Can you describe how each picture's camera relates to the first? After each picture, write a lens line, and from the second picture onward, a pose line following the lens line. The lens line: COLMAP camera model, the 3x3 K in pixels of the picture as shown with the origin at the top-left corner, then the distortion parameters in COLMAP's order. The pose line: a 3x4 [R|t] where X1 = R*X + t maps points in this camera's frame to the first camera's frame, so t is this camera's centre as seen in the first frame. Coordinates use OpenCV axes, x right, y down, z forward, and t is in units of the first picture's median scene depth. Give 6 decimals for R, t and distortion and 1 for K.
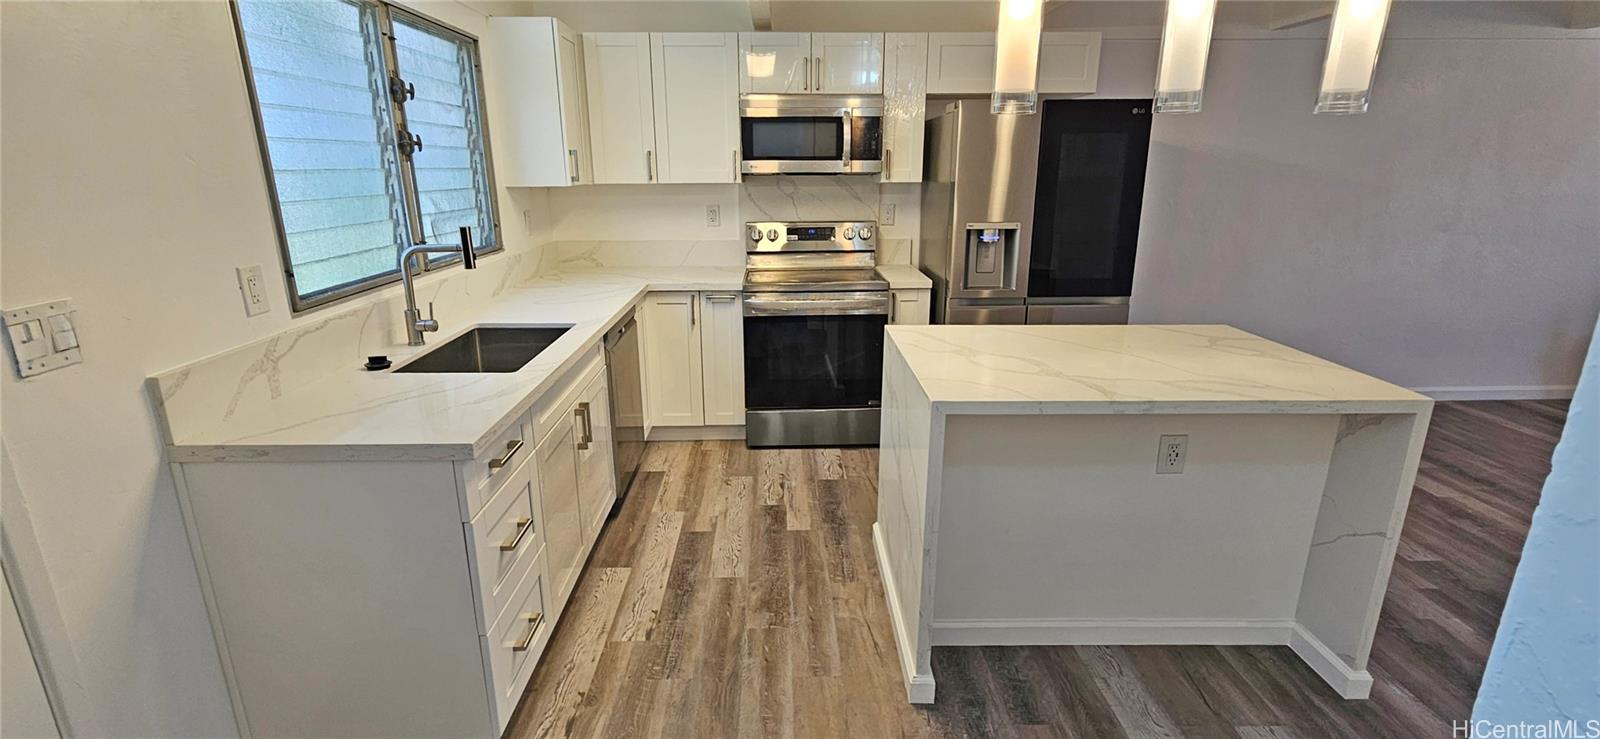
lens RADIAL K [[714.3, 0, 790.6], [0, 714.3, 373.6], [0, 0, 1]] dist [-0.000139, 0.000095]
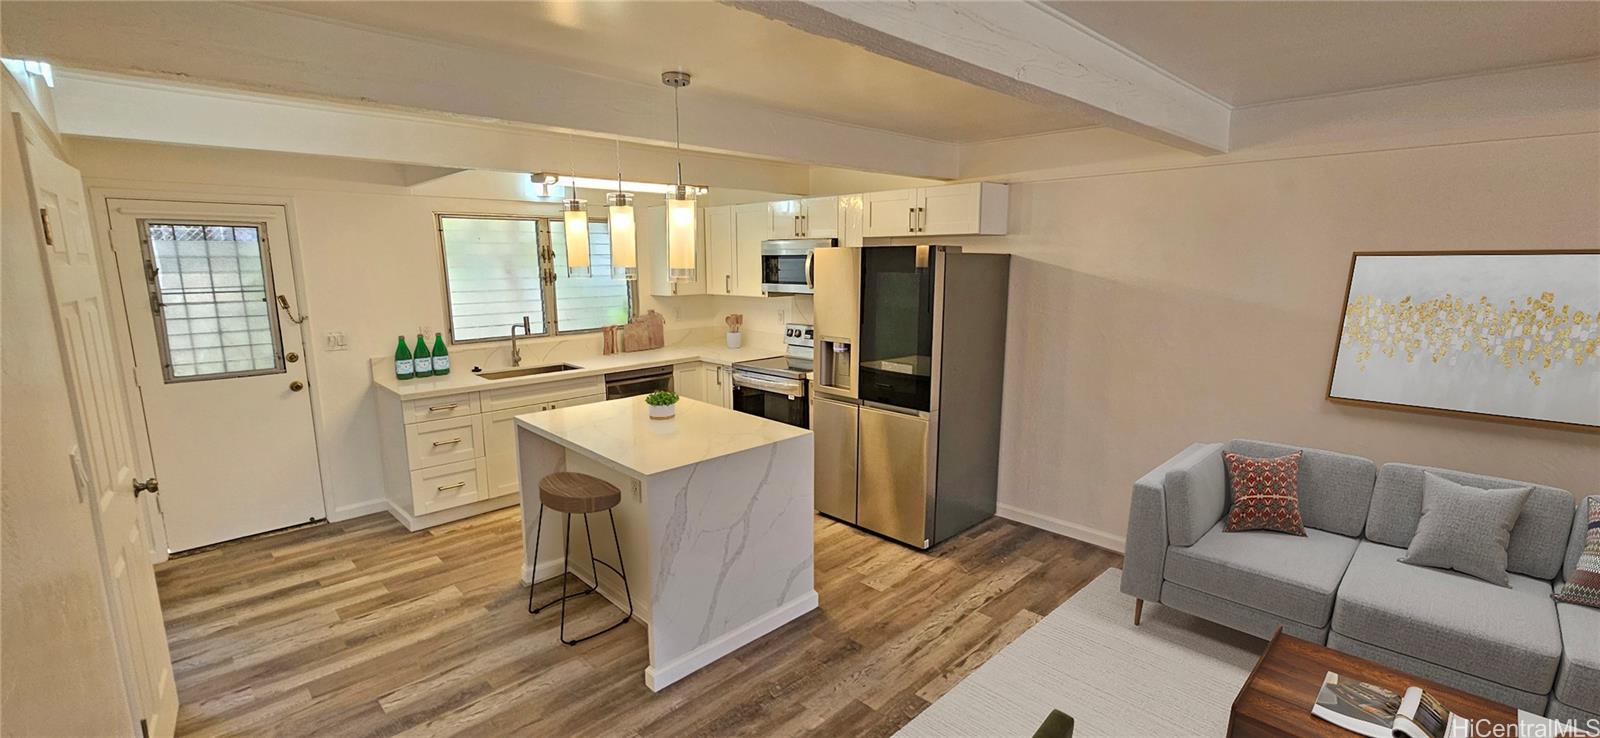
lens RADIAL K [[673.6, 0, 810.1], [0, 673.6, 378.2], [0, 0, 1]] dist [0.000579, -0.000022]
pose [[0.697542, 0.126451, -0.705298, 1.733041], [-0.196409, 0.980348, -0.018485, -0.160109], [0.689100, 0.151421, 0.708670, 0.158048]]
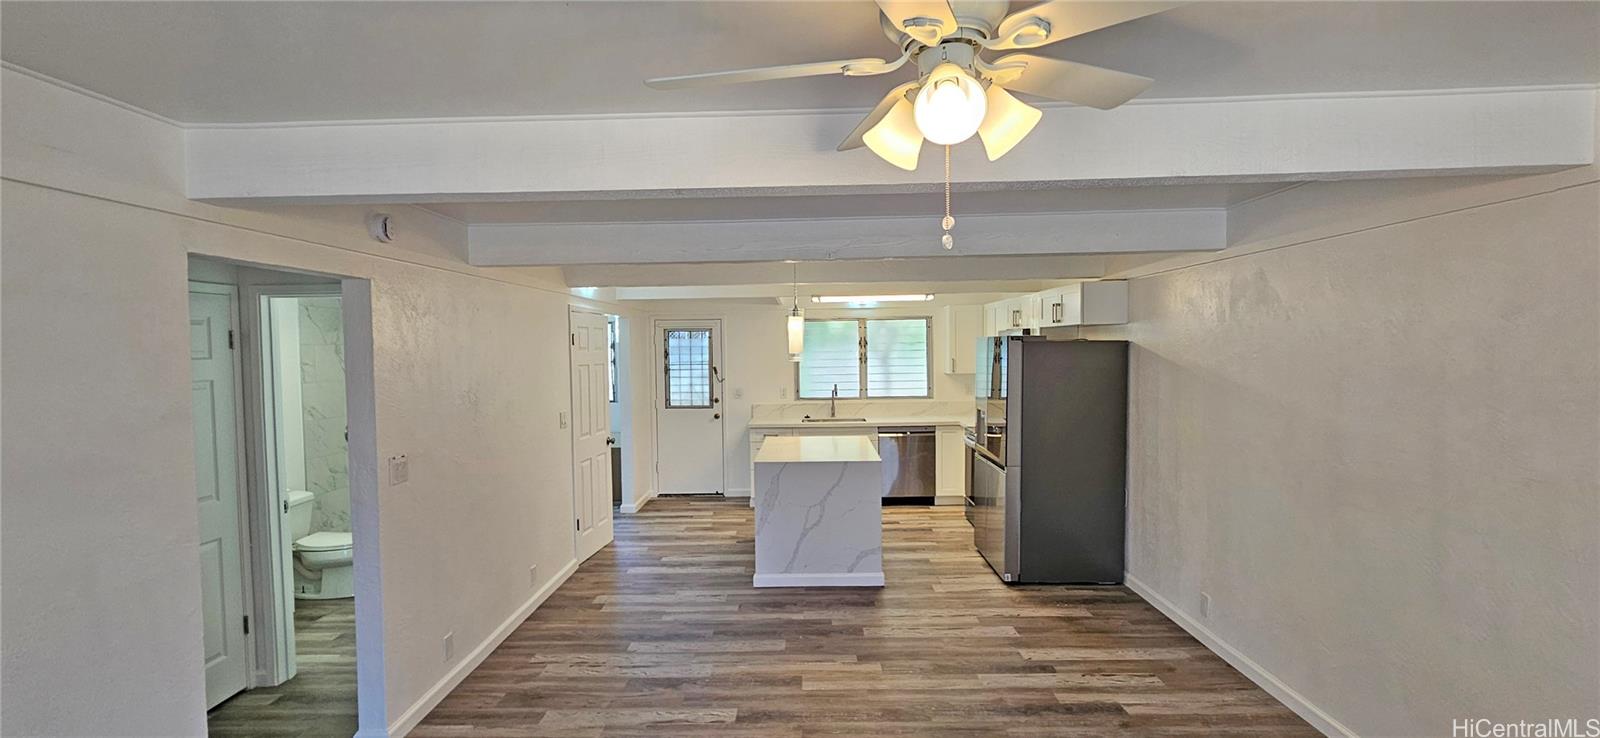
lens RADIAL K [[714.3, 0, 790.6], [0, 714.3, 373.1], [0, 0, 1]] dist [-0.000139, 0.000095]
pose [[-0.038284, 0.040336, -0.998452, 3.021403], [-0.264465, 0.963147, 0.049050, -0.380522], [0.963635, 0.265933, -0.026206, 0.906608]]
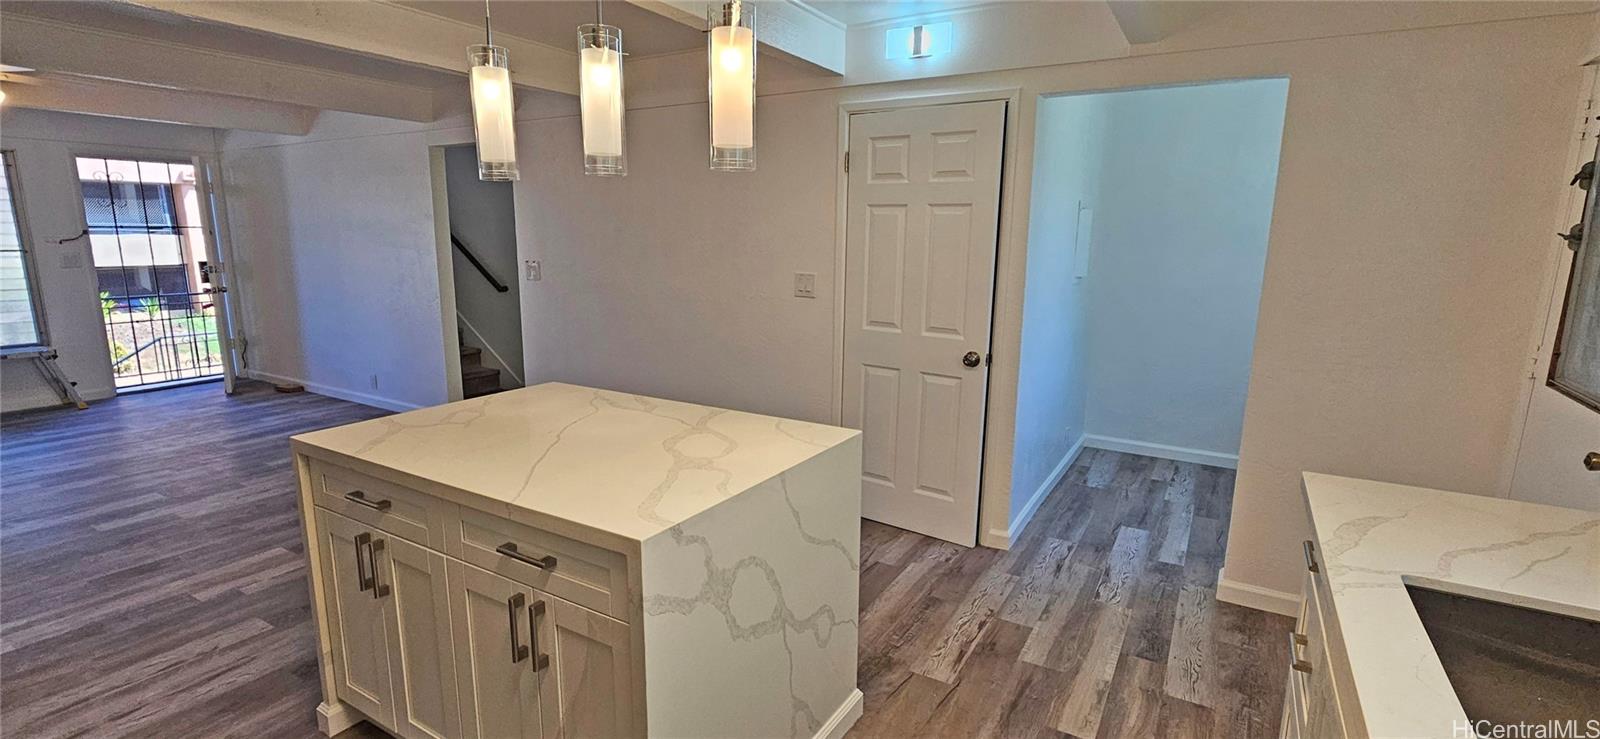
lens RADIAL K [[714.3, 0, 790.6], [0, 714.3, 373.6], [0, 0, 1]] dist [-0.000139, 0.000095]
pose [[-0.848099, -0.108670, 0.518574, -0.227696], [0.137965, 0.899684, 0.414168, -0.425190], [-0.511560, 0.422801, -0.748028, 1.506500]]
